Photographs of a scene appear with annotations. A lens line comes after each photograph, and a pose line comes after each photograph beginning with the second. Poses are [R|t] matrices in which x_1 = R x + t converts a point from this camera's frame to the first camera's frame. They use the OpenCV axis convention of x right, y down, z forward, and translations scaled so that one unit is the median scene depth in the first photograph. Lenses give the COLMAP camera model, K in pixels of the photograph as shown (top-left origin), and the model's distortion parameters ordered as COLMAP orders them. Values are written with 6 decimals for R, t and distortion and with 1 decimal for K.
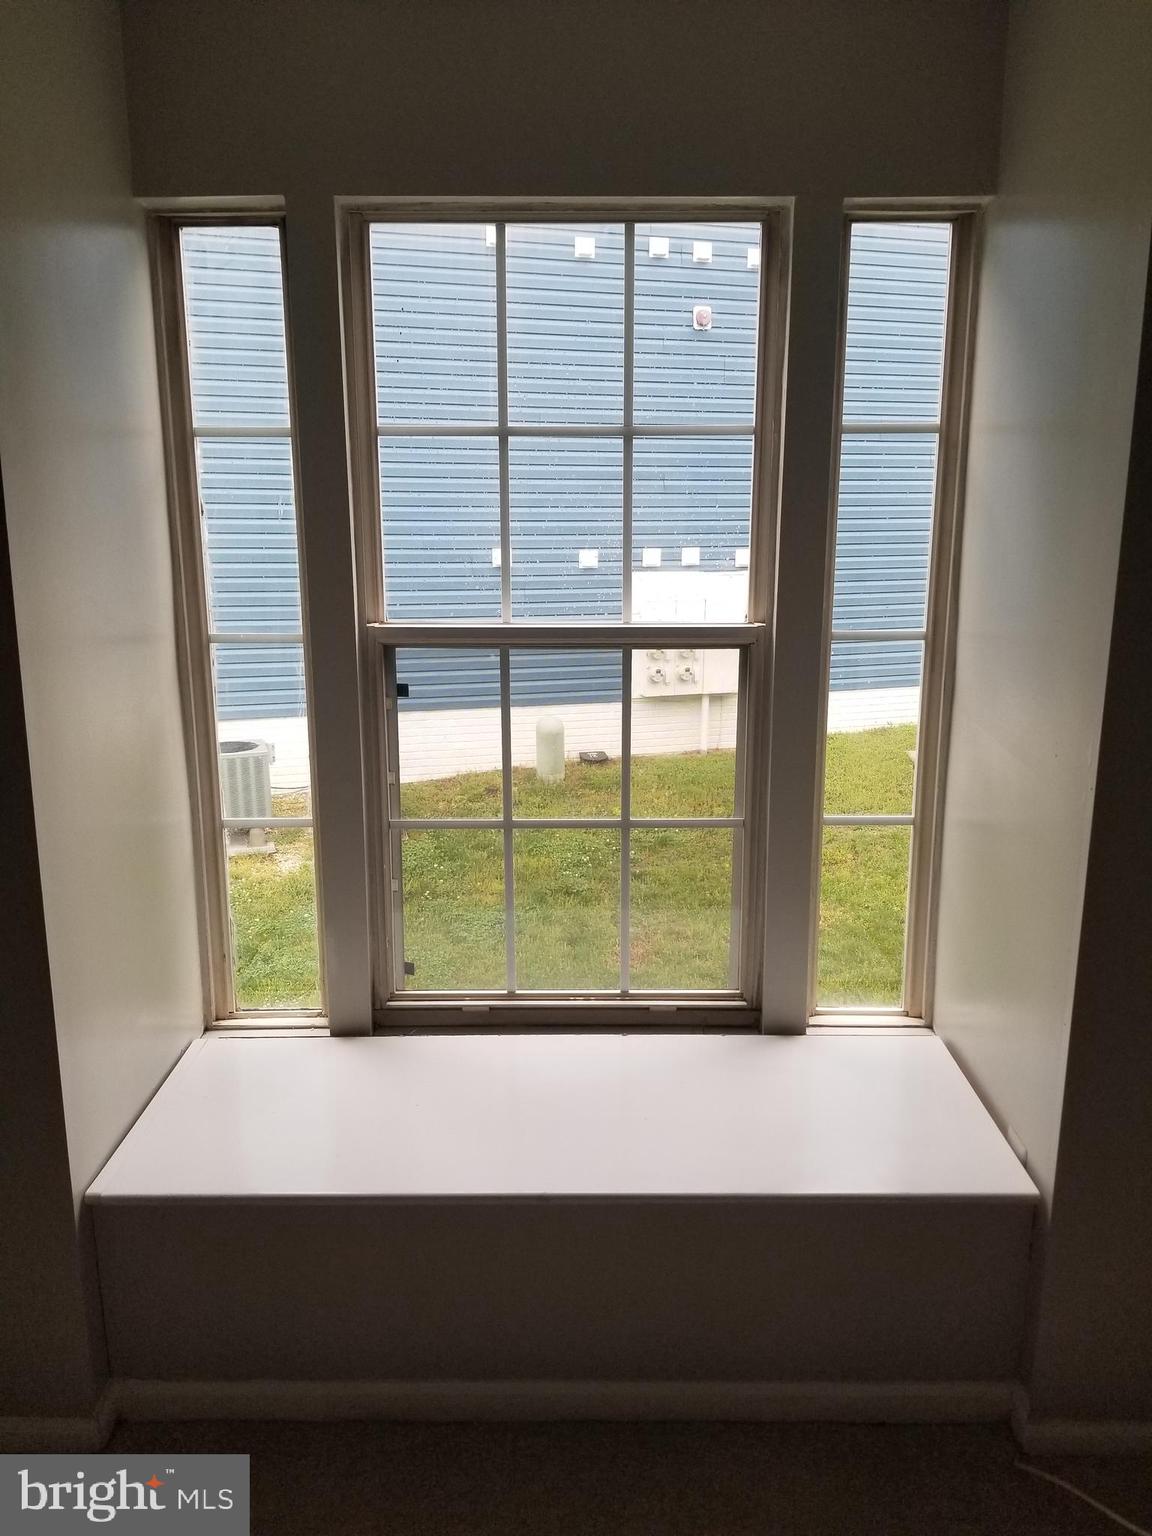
lens RADIAL K [[1302.9, 0, 576.0], [0, 1302.9, 768.0], [0, 0, 1]] dist [-0.007089, -0.006135]
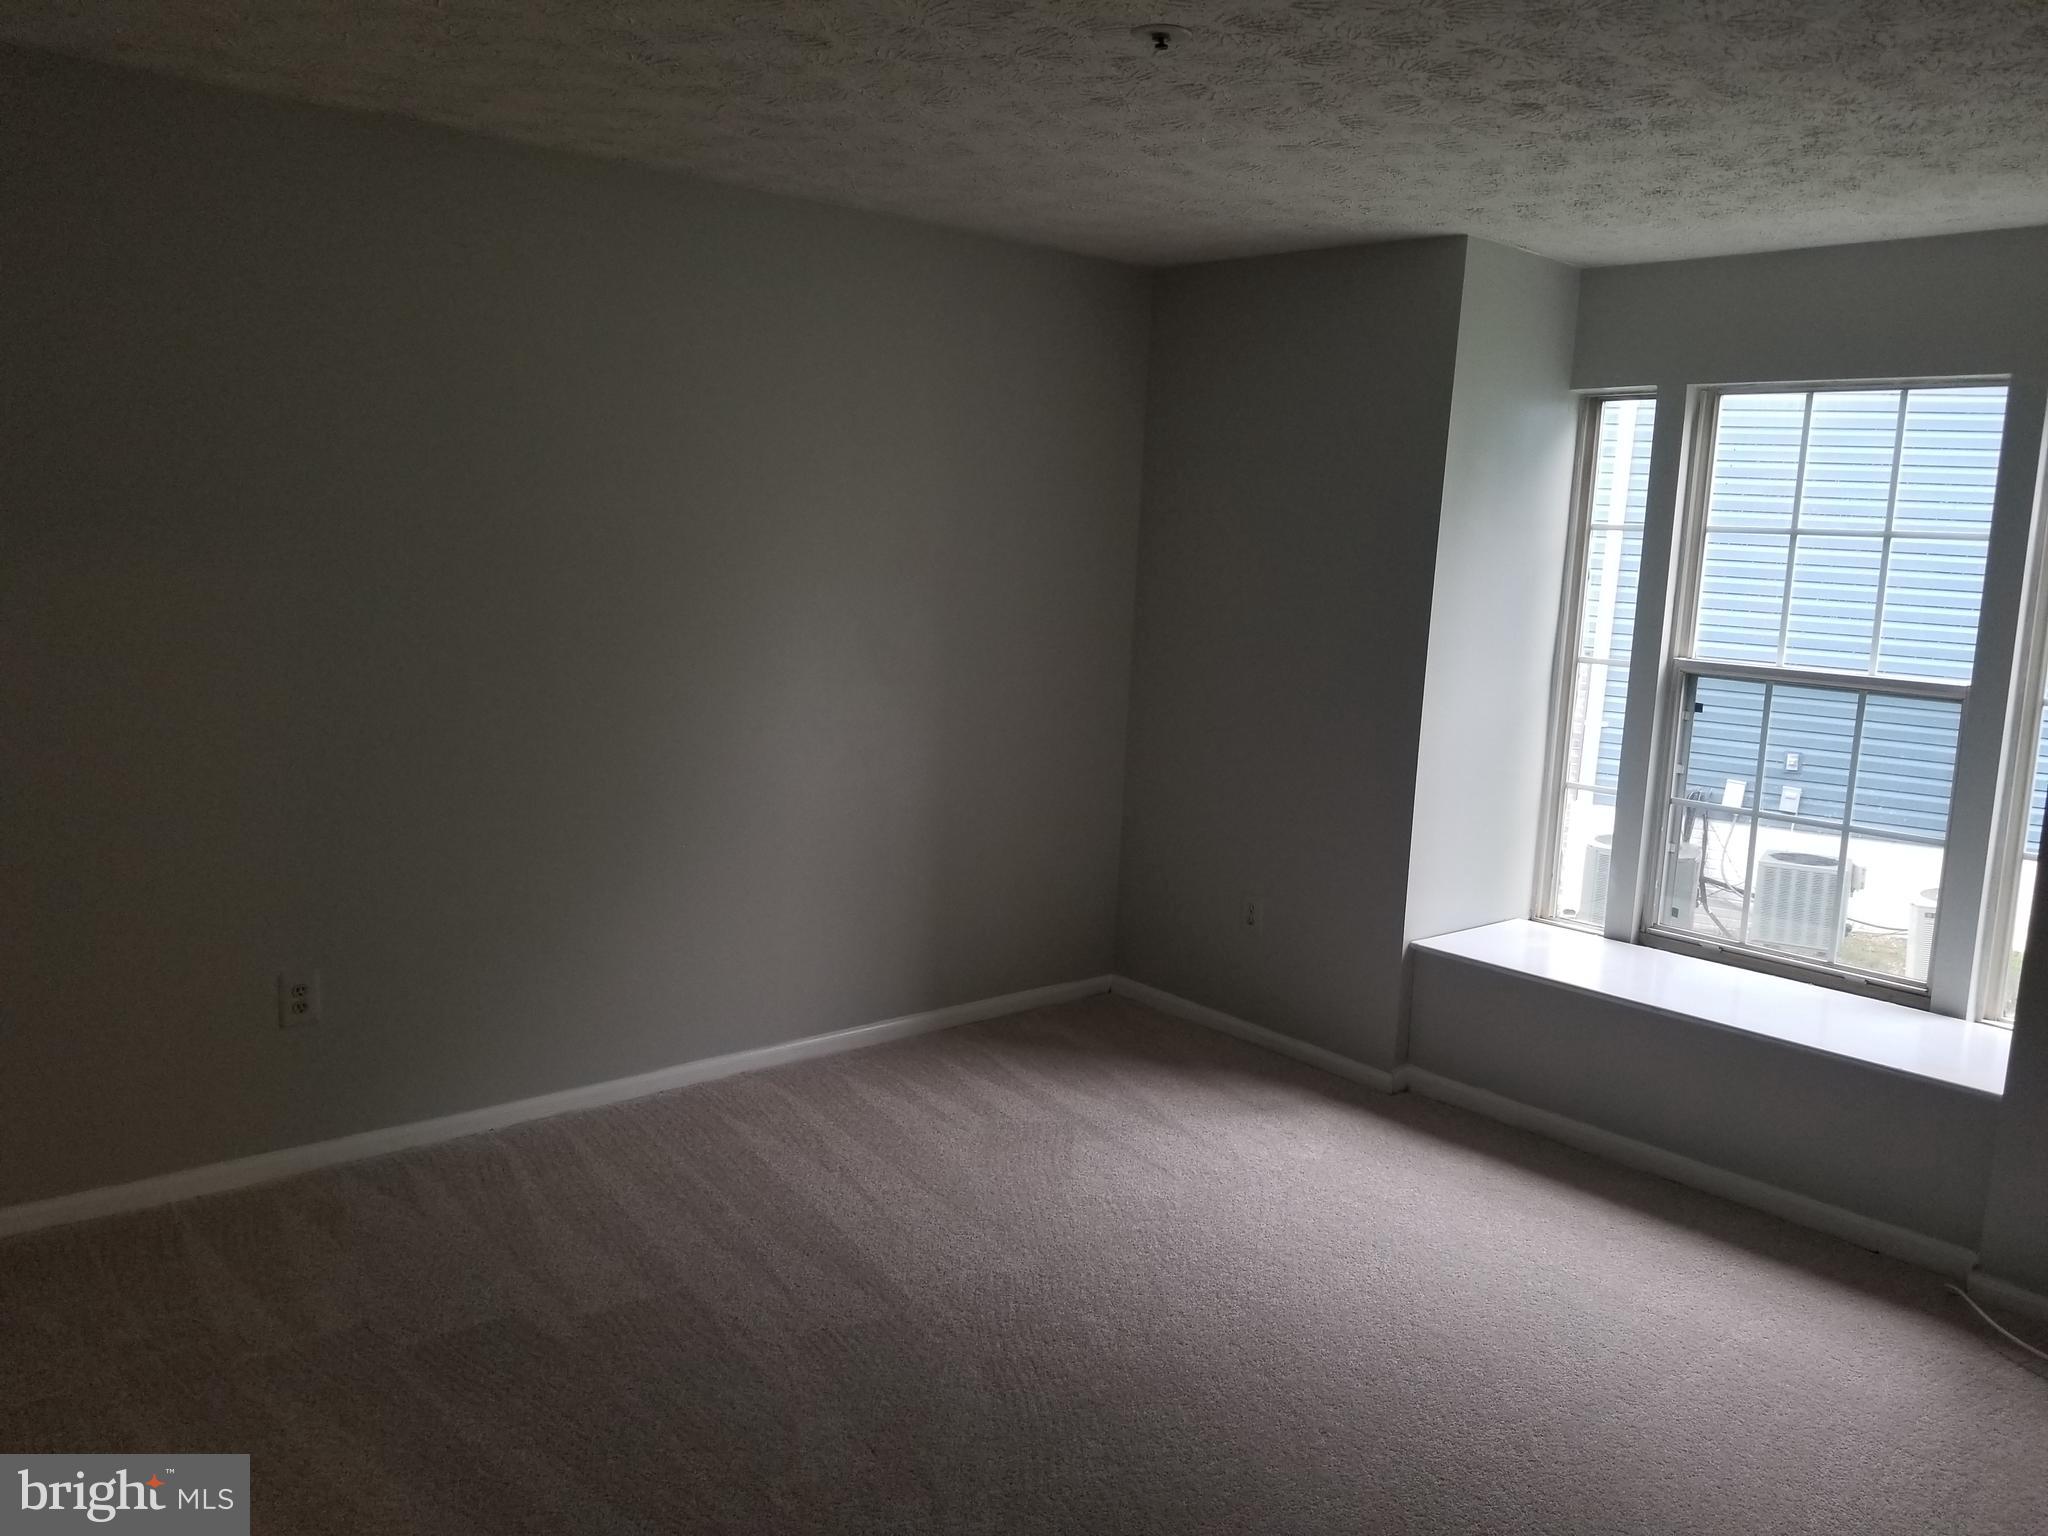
lens RADIAL K [[1580.6, 0, 1024.0], [0, 1580.6, 768.0], [0, 0, 1]] dist [0.006398, -0.003205]
pose [[0.670528, 0.139544, -0.728642, 0.678318], [-0.212281, 0.977174, -0.008209, 0.185387], [0.710865, 0.160182, 0.684845, -0.739820]]
